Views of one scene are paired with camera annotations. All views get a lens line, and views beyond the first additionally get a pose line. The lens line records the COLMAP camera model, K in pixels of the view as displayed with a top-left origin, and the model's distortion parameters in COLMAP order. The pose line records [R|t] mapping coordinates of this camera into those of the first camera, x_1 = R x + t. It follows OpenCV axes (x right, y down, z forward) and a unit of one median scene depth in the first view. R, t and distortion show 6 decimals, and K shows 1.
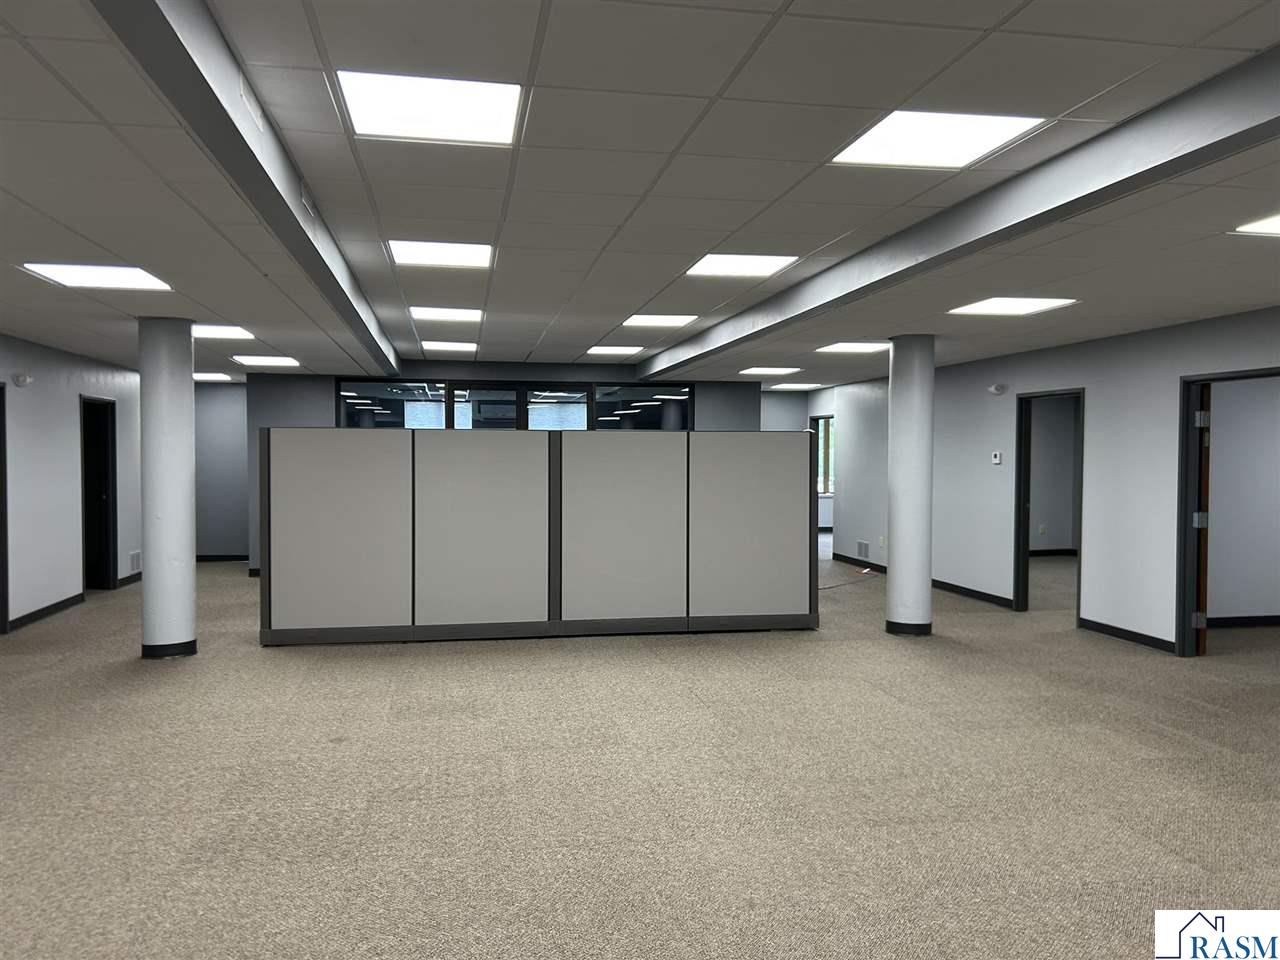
lens RADIAL K [[961.4, 0, 647.7], [0, 961.4, 478.4], [0, 0, 1]] dist [0.045108, -0.009166]
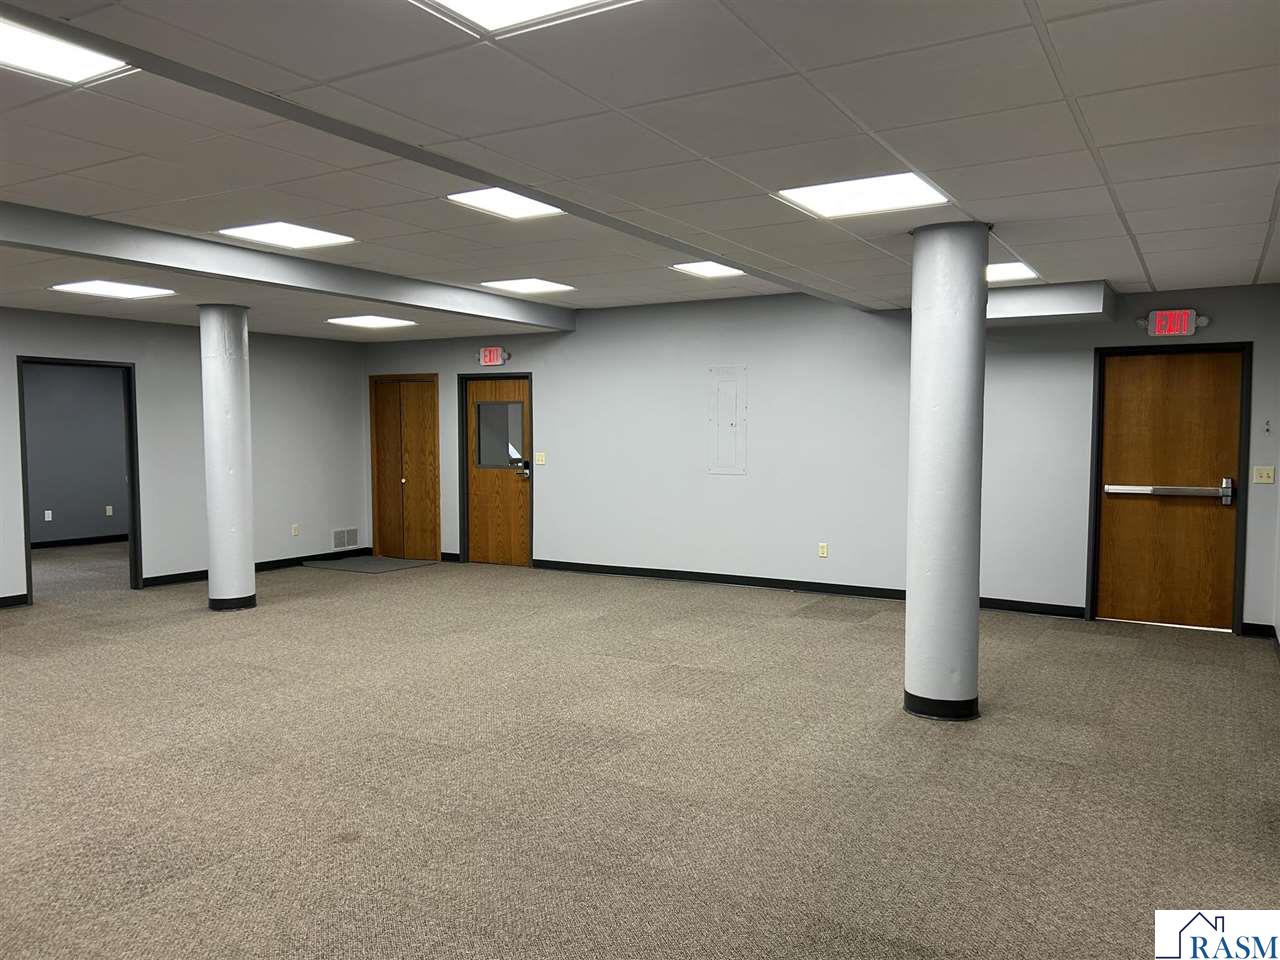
lens RADIAL K [[961.4, 0, 642.1], [0, 961.4, 480.0], [0, 0, 1]] dist [0.045108, -0.009166]
pose [[-0.736873, -0.053130, 0.673941, -0.959463], [0.015072, 0.995368, 0.094949, -0.043920], [-0.675863, 0.080123, -0.732659, 1.400018]]
